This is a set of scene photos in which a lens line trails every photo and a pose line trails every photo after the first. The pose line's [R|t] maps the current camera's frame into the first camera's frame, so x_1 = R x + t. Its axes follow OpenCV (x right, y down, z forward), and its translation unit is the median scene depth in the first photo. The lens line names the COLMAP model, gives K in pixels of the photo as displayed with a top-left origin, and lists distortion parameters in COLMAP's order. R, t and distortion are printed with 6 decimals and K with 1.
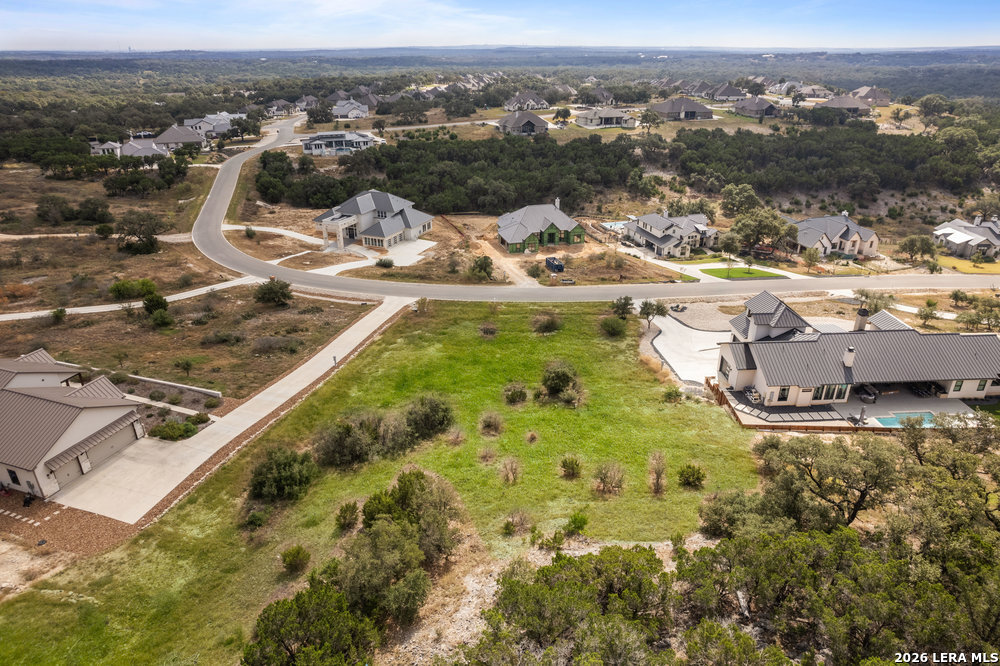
lens RADIAL K [[649.9, 0, 485.4], [0, 649.9, 329.6], [0, 0, 1]] dist [-0.076199, 0.060037]
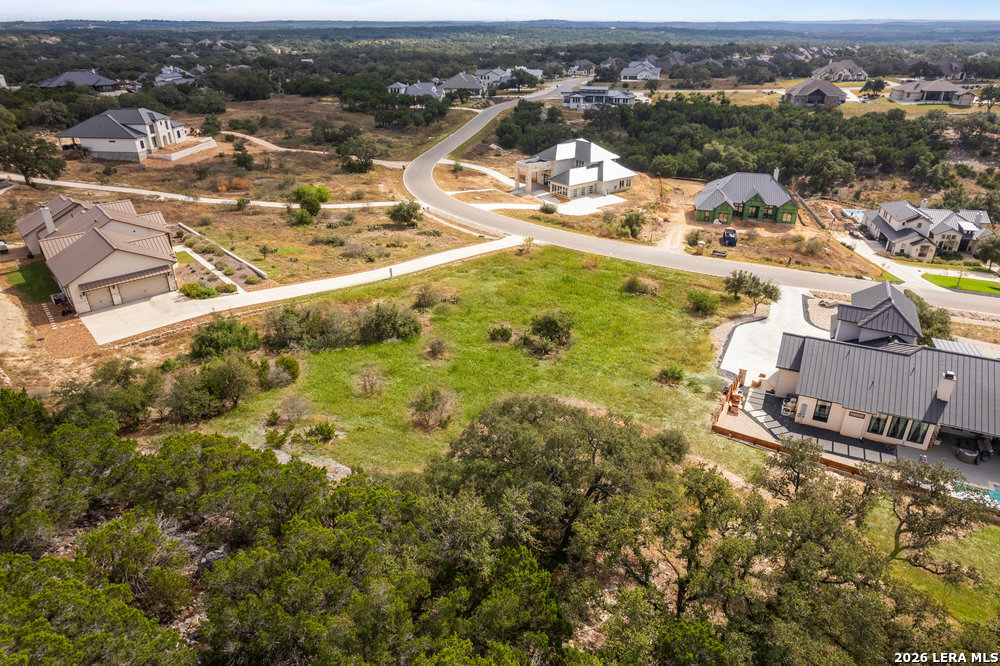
lens RADIAL K [[649.9, 0, 485.4], [0, 649.9, 329.6], [0, 0, 1]] dist [-0.076199, 0.060037]
pose [[0.873673, 0.214418, -0.436715, 0.189564], [-0.198897, 0.976618, 0.081594, 0.011745], [0.443999, 0.015575, 0.895892, 0.080845]]
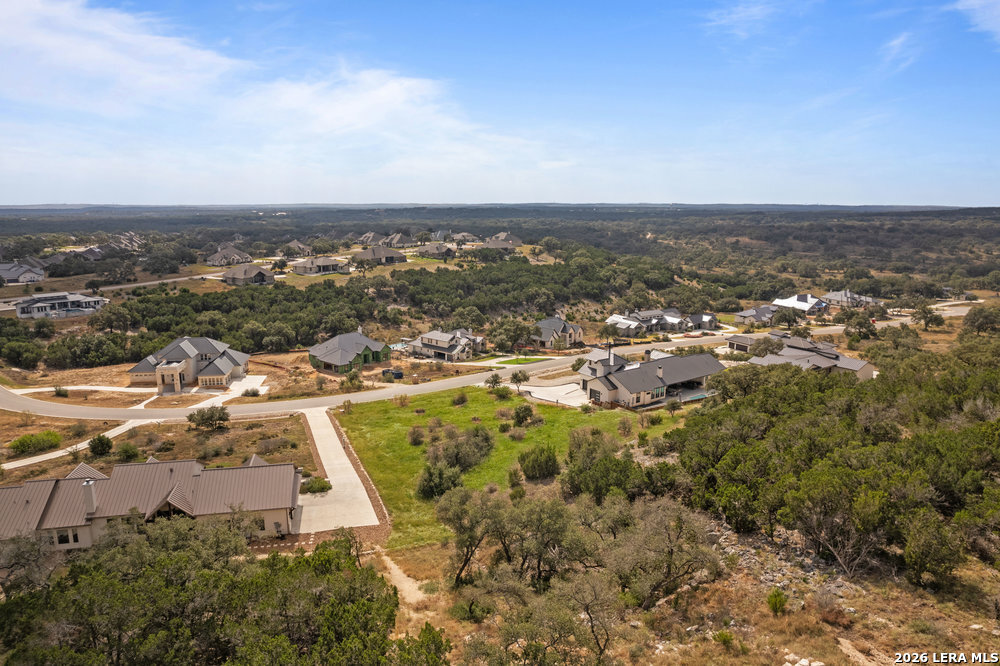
lens RADIAL K [[679.9, 0, 481.3], [0, 679.9, 334.1], [0, 0, 1]] dist [-0.006499, -0.001526]
pose [[0.847059, -0.100733, 0.521866, -0.353232], [0.216124, 0.962315, -0.165047, 0.064093], [-0.485574, 0.252592, 0.836908, -0.148628]]
